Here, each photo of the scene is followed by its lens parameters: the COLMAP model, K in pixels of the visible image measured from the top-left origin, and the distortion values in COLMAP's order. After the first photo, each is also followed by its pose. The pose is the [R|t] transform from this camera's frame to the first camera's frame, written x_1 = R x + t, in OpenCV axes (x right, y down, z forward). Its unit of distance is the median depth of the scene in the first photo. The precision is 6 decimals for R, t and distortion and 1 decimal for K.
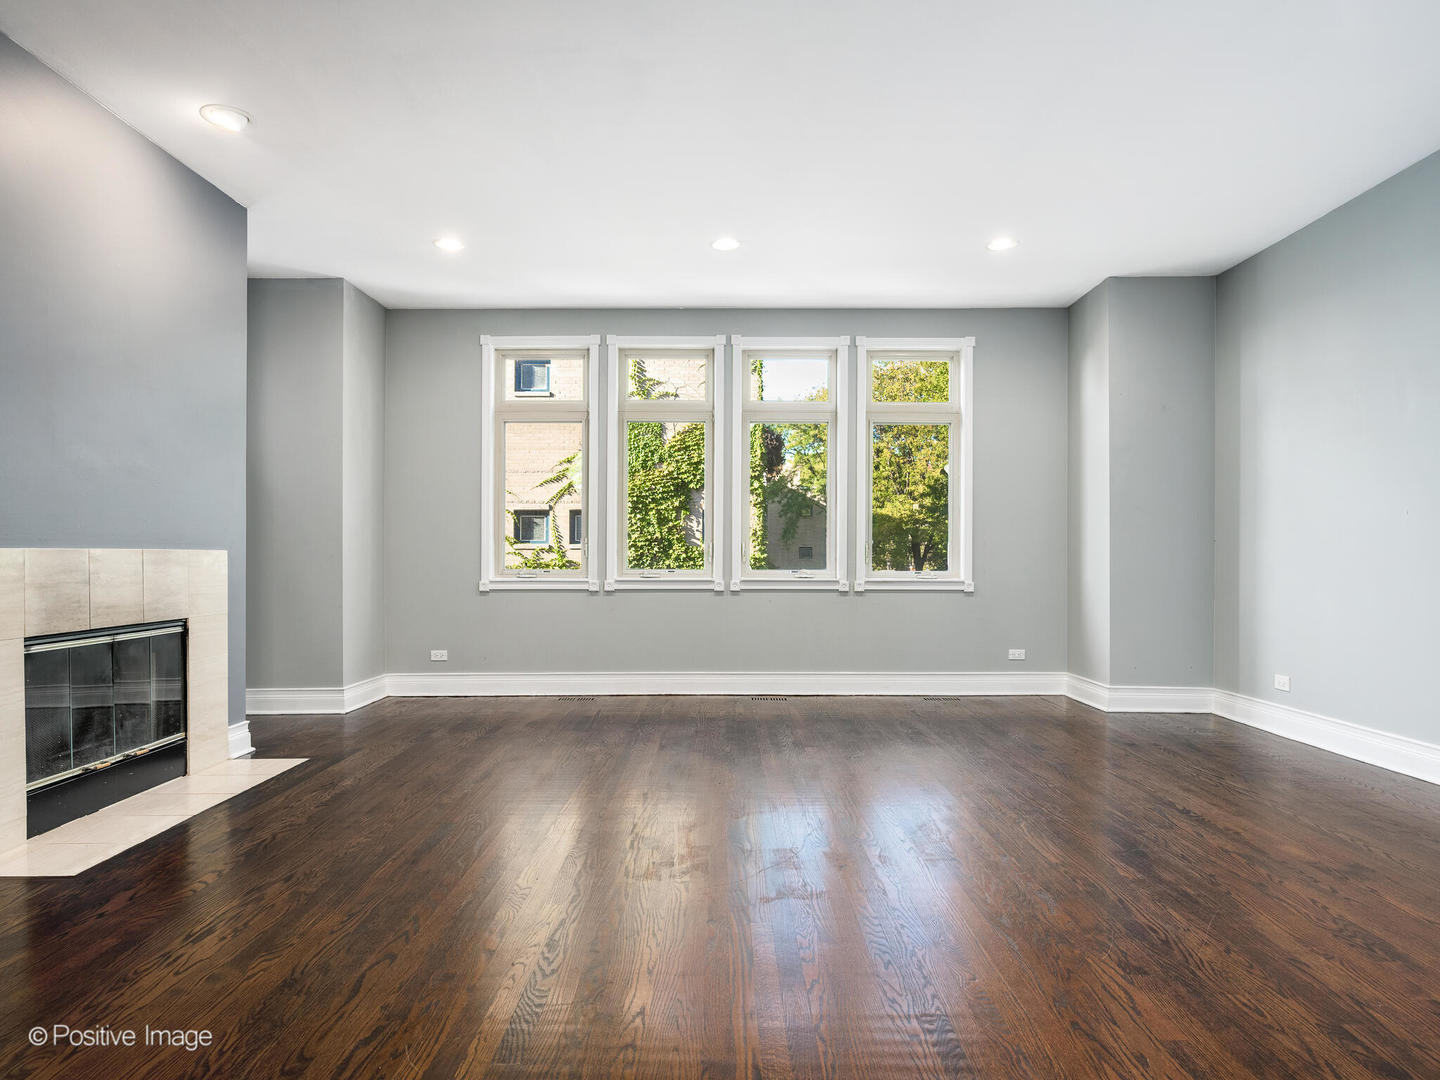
lens RADIAL K [[866.0, 0, 724.3], [0, 866.0, 551.7], [0, 0, 1]] dist [-0.007481, -0.000577]
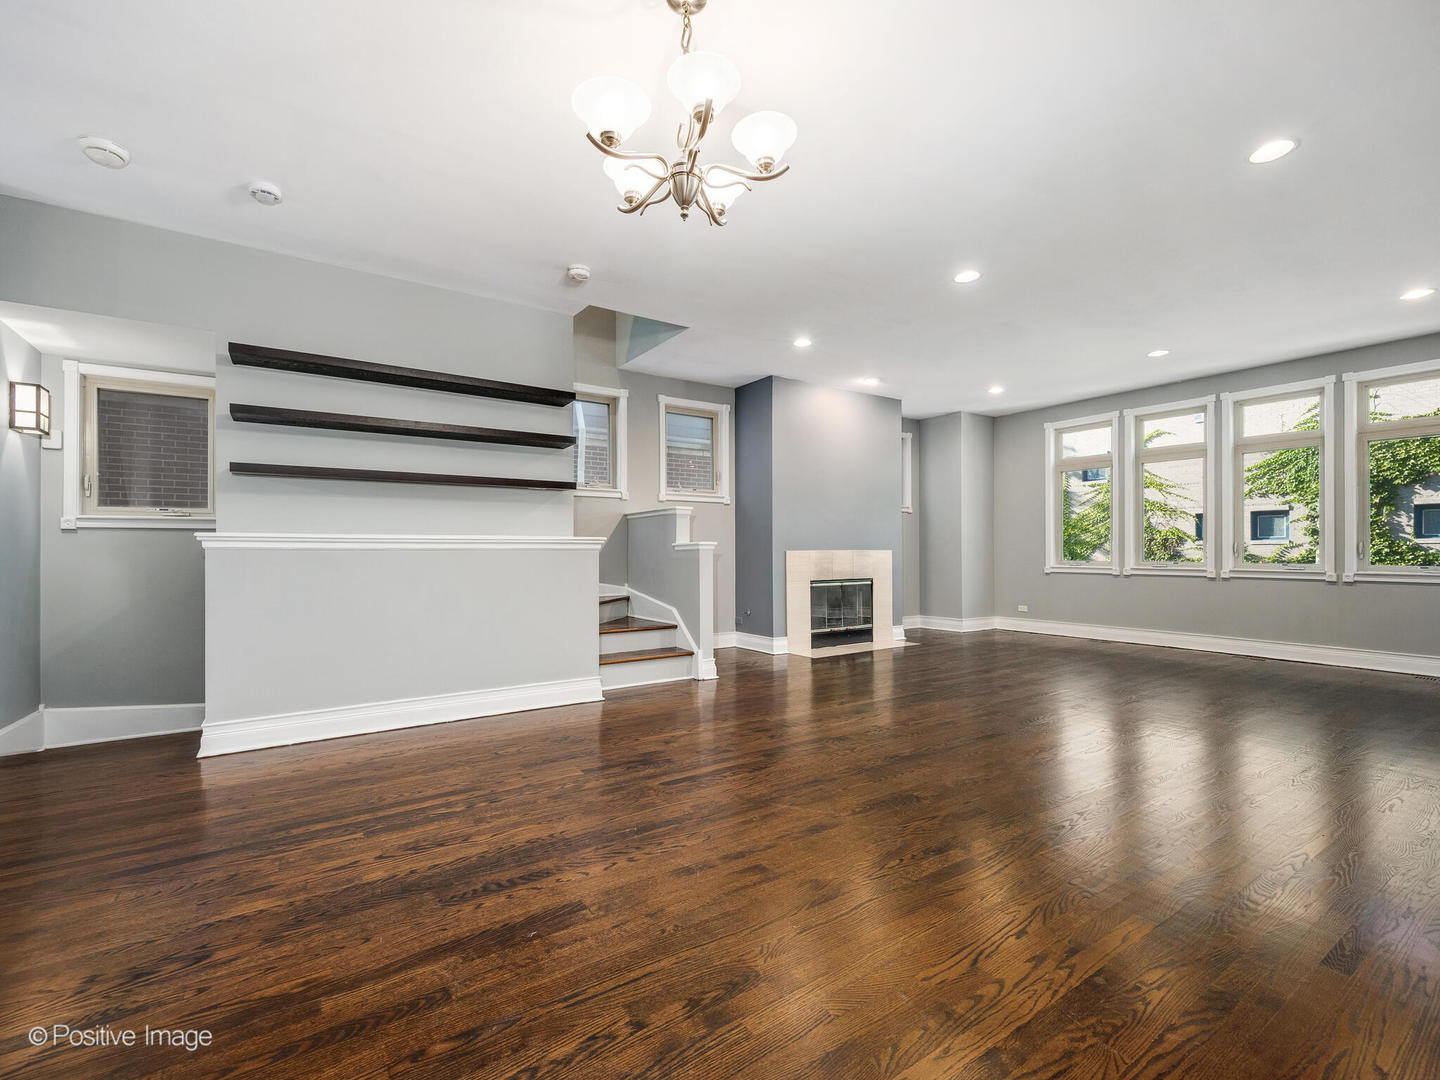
lens RADIAL K [[630.1, 0, 727.9], [0, 630.1, 541.0], [0, 0, 1]] dist [-0.002607, -0.000044]
pose [[0.561420, -0.013169, -0.827426, 0.393000], [0.005893, 0.999912, -0.011916, -0.006163], [0.827510, 0.001814, 0.561448, -0.216390]]
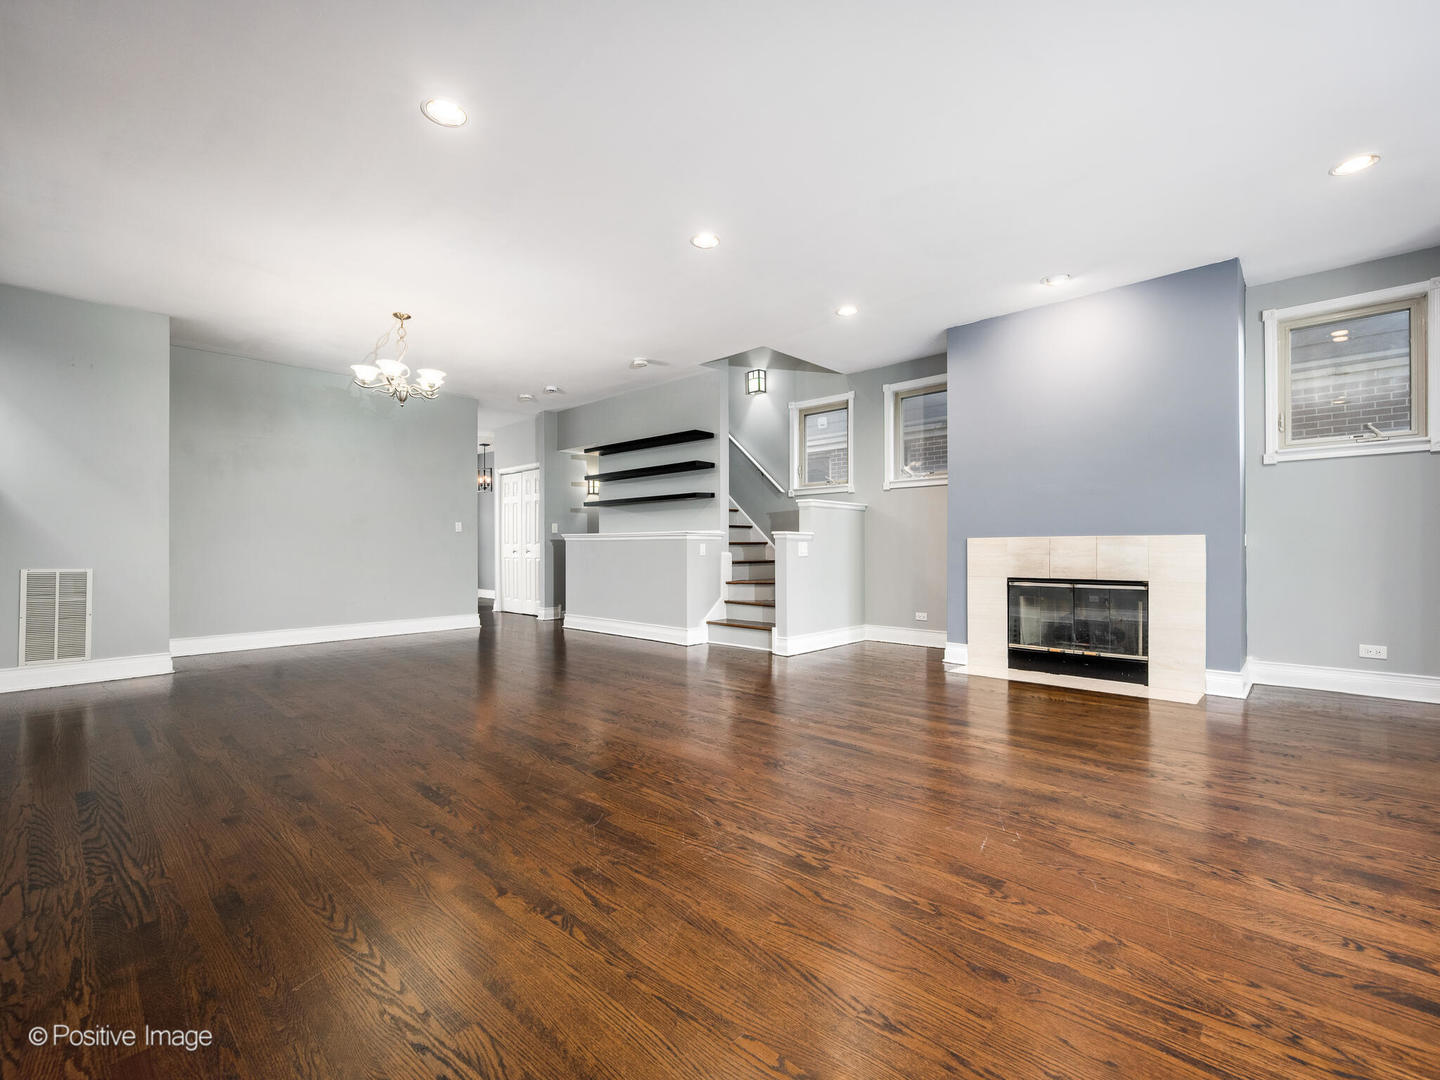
lens RADIAL K [[630.1, 0, 727.9], [0, 630.1, 544.8], [0, 0, 1]] dist [-0.002607, -0.000044]
pose [[-0.672829, 0.005250, -0.739780, 0.424180], [0.011814, 0.999924, -0.003649, 0.005488], [0.739704, -0.011195, -0.672839, 0.744393]]
